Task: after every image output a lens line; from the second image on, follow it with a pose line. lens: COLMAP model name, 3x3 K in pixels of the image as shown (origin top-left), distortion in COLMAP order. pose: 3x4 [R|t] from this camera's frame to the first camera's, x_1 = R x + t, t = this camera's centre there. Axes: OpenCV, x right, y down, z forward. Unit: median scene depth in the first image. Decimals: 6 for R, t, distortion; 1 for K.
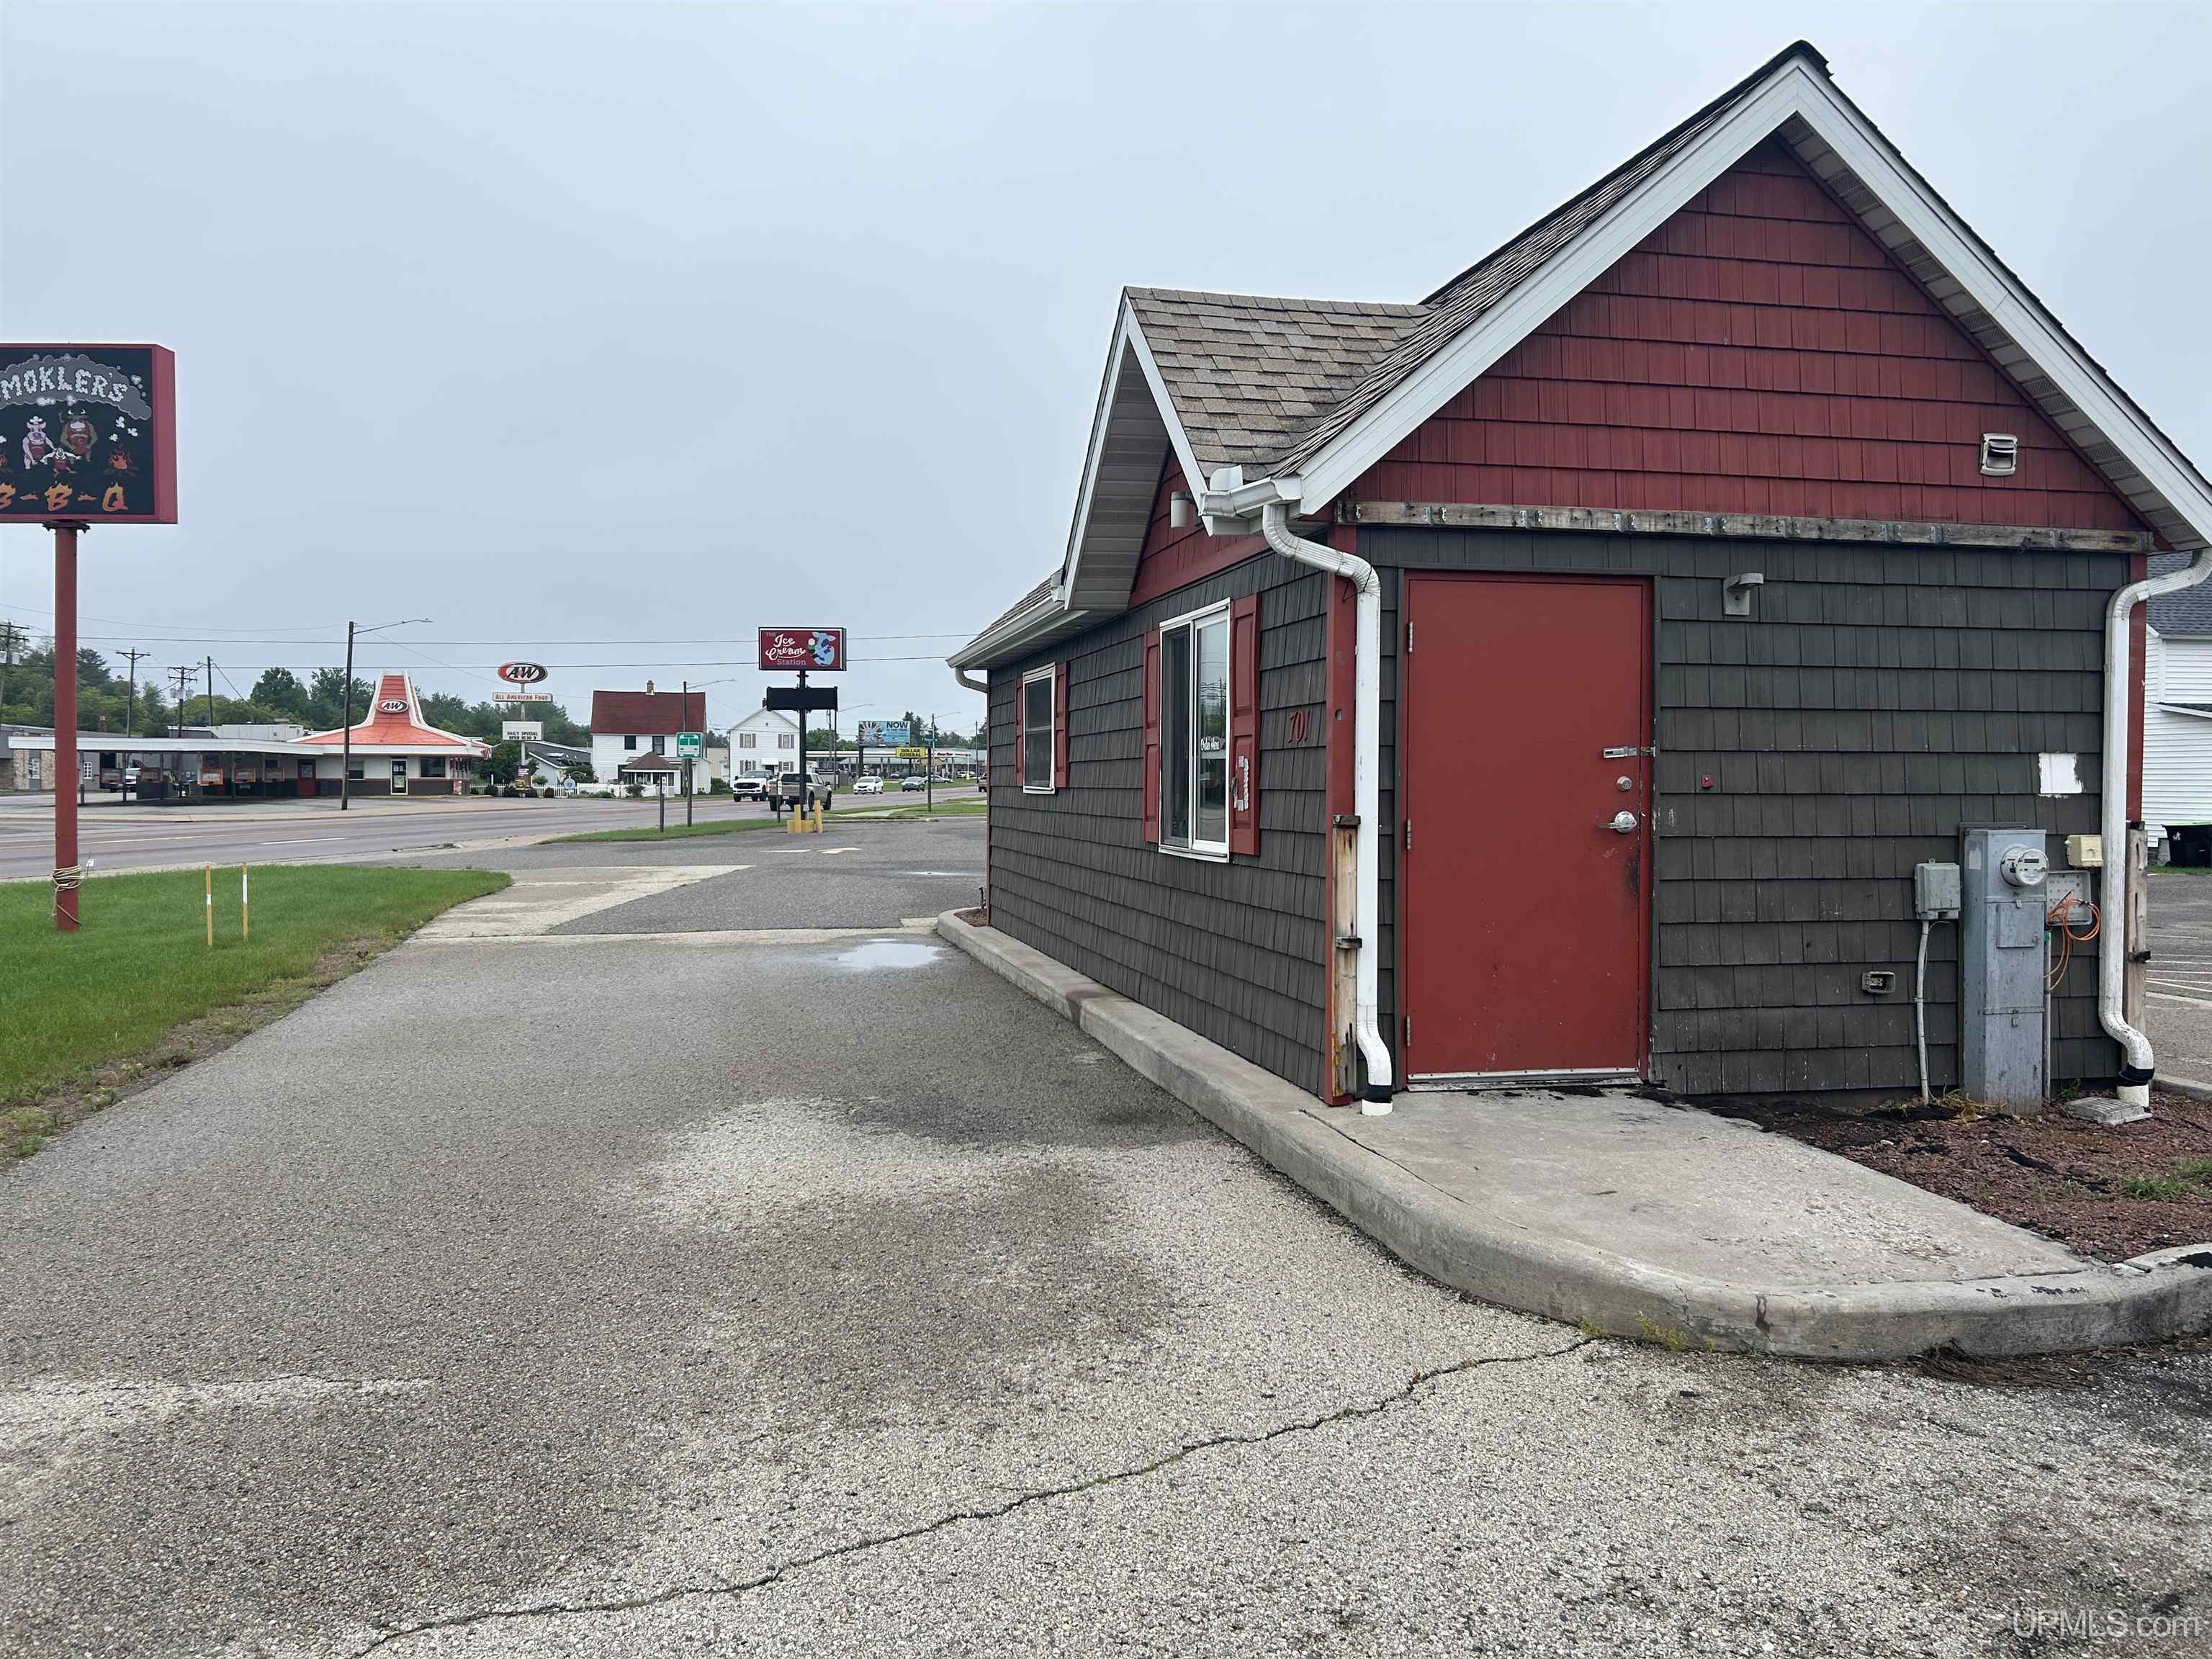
lens RADIAL K [[1650.9, 0, 1094.6], [0, 1650.9, 792.5], [0, 0, 1]] dist [0.078848, -0.123547]
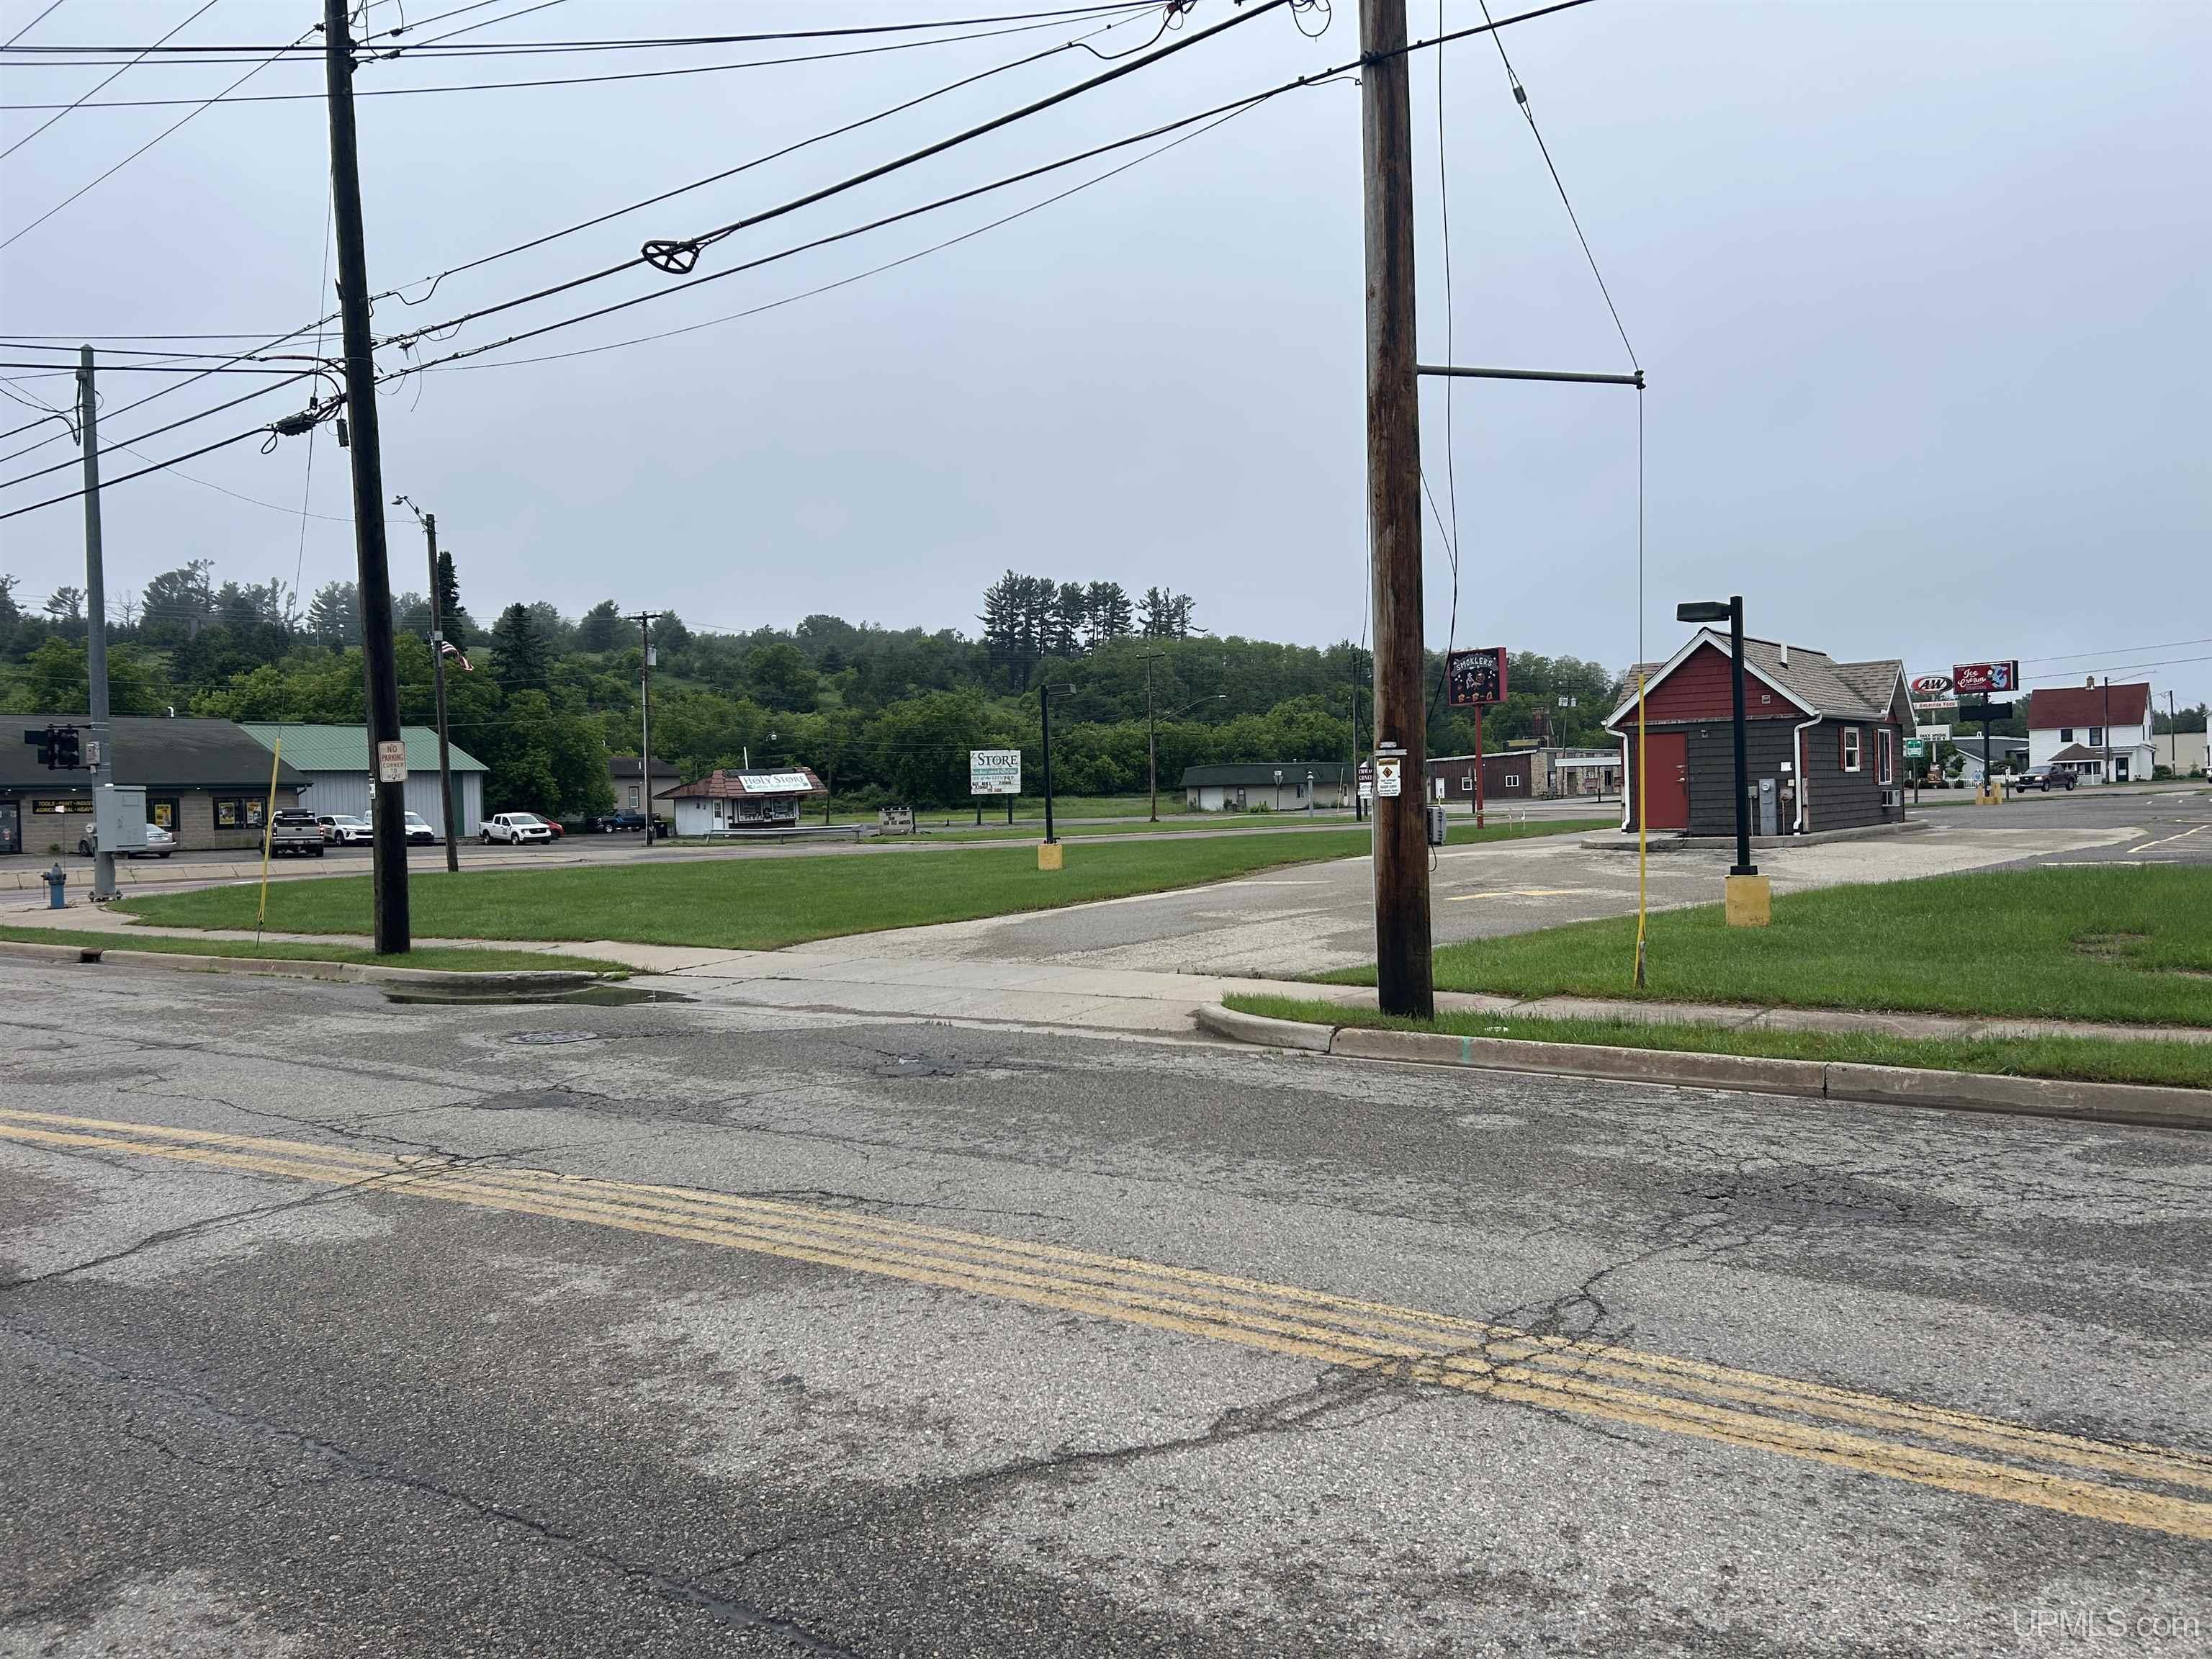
lens RADIAL K [[1649.4, 0, 1103.1], [0, 1649.4, 829.7], [0, 0, 1]] dist [0.049193, -0.064270]
pose [[0.638983, -0.010972, -0.769142, 1.398475], [0.028295, 0.999557, 0.009249, 0.032523], [0.768700, -0.027673, 0.639010, -1.634068]]
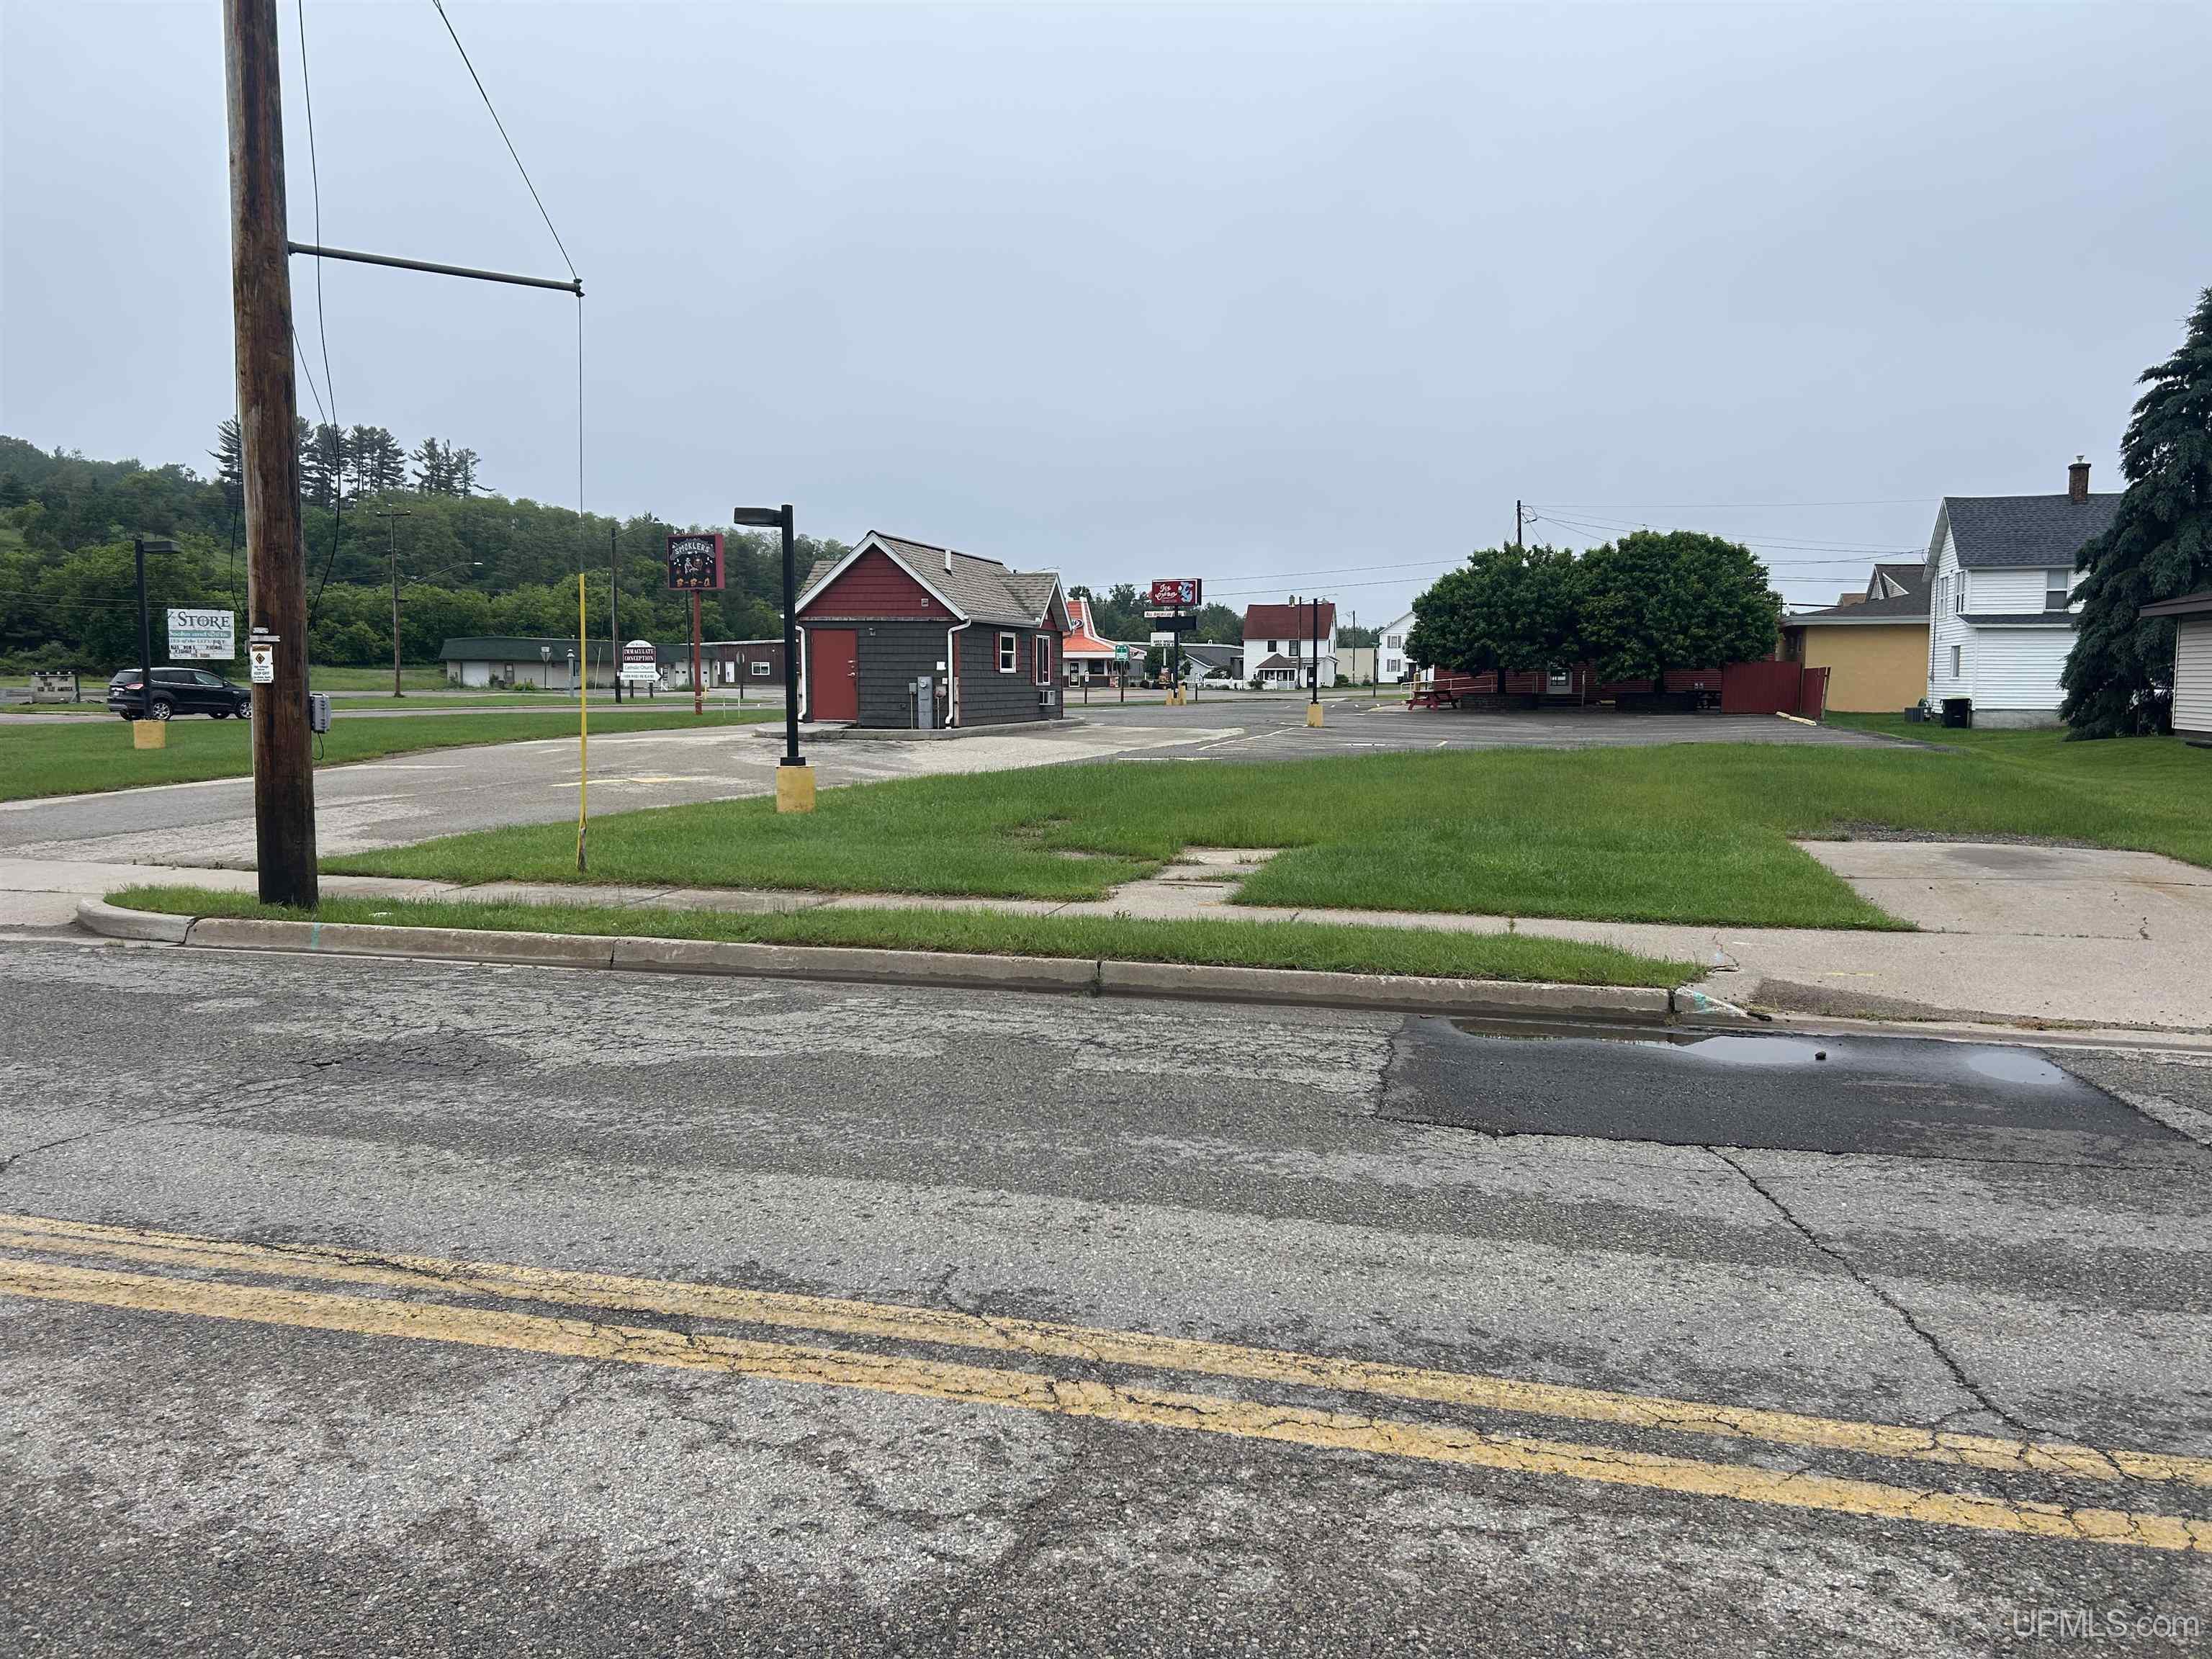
lens RADIAL K [[1644.8, 0, 1104.4], [0, 1644.8, 837.6], [0, 0, 1]] dist [0.081305, -0.113708]
pose [[0.891366, 0.042987, -0.451242, 1.580173], [-0.002797, 0.995996, 0.089357, 0.028987], [0.453276, -0.078388, 0.887917, -1.552701]]
